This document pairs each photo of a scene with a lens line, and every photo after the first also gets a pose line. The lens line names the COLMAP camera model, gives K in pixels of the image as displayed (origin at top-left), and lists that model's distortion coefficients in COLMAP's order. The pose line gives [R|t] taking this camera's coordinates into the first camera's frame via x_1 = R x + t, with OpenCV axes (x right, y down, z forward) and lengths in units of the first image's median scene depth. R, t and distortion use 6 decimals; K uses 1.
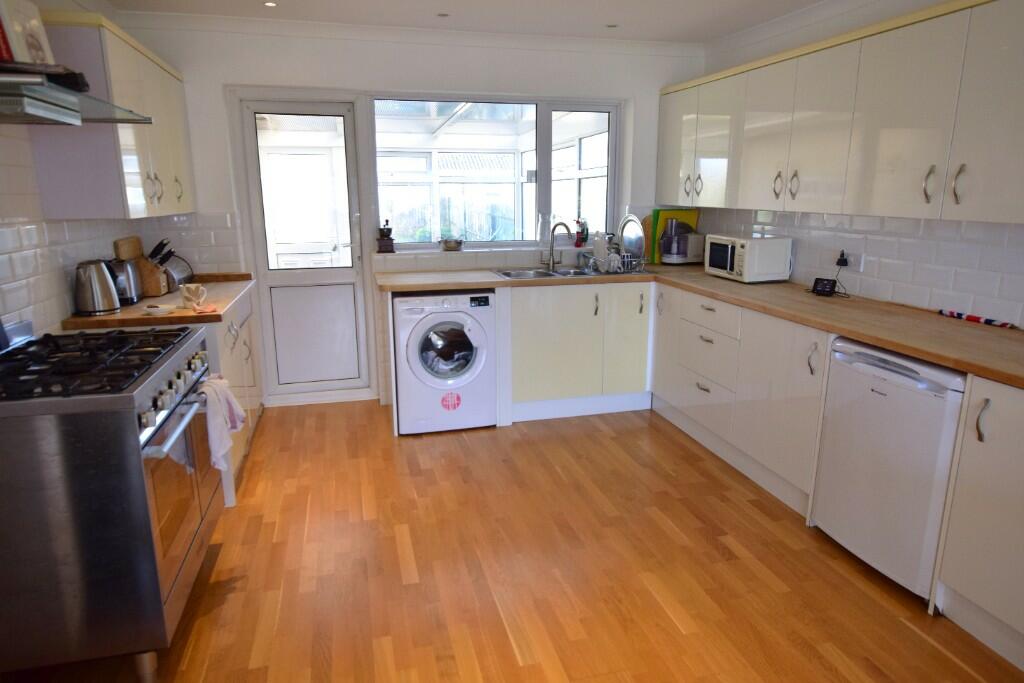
lens RADIAL K [[656.6, 0, 512.0], [0, 656.6, 341.5], [0, 0, 1]] dist [0.003705, 0.002630]
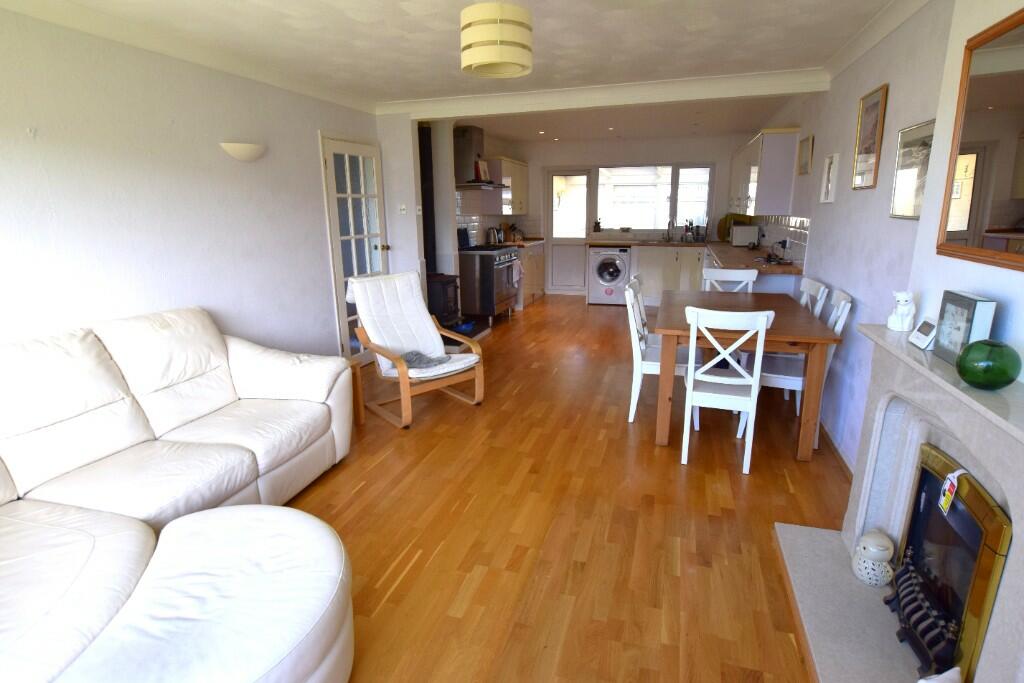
lens RADIAL K [[535.7, 0, 512.0], [0, 535.7, 341.5], [0, 0, 1]] dist [-0.004483, -0.000383]
pose [[0.851440, 0.123271, -0.509759, 0.635563], [-0.113017, 0.992274, 0.051185, 0.211216], [0.512130, 0.014030, 0.858793, -0.895022]]
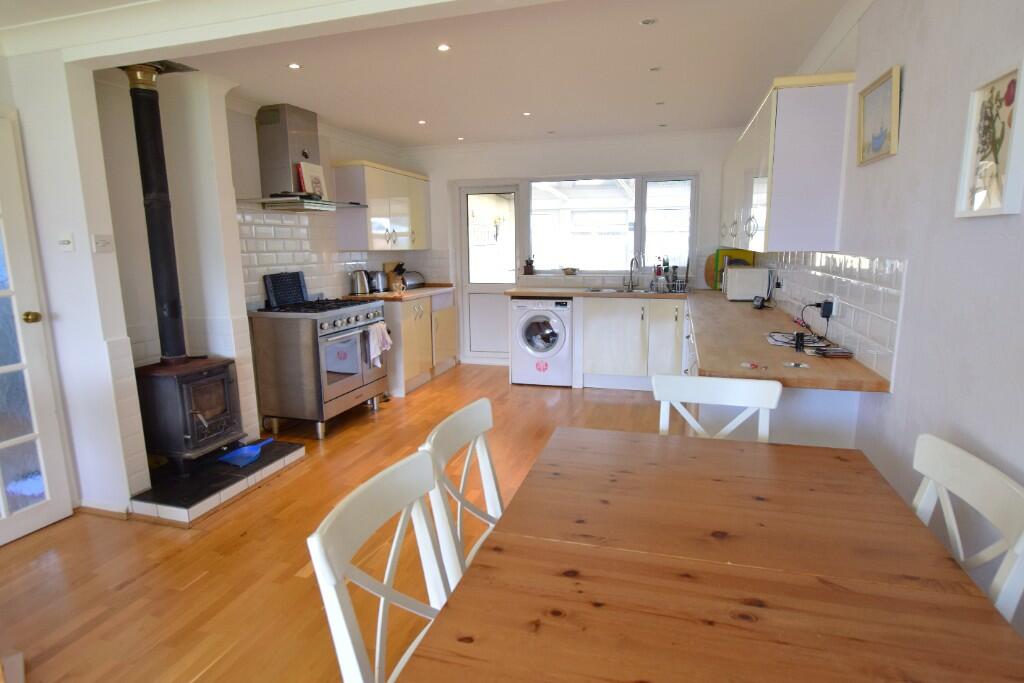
lens RADIAL K [[557.6, 0, 512.0], [0, 557.6, 341.5], [0, 0, 1]] dist [-0.006380, -0.000673]
pose [[0.856621, 0.084914, -0.508911, 0.527281], [-0.108781, 0.993916, -0.017265, 0.061508], [0.504349, 0.070149, 0.860646, -0.213814]]
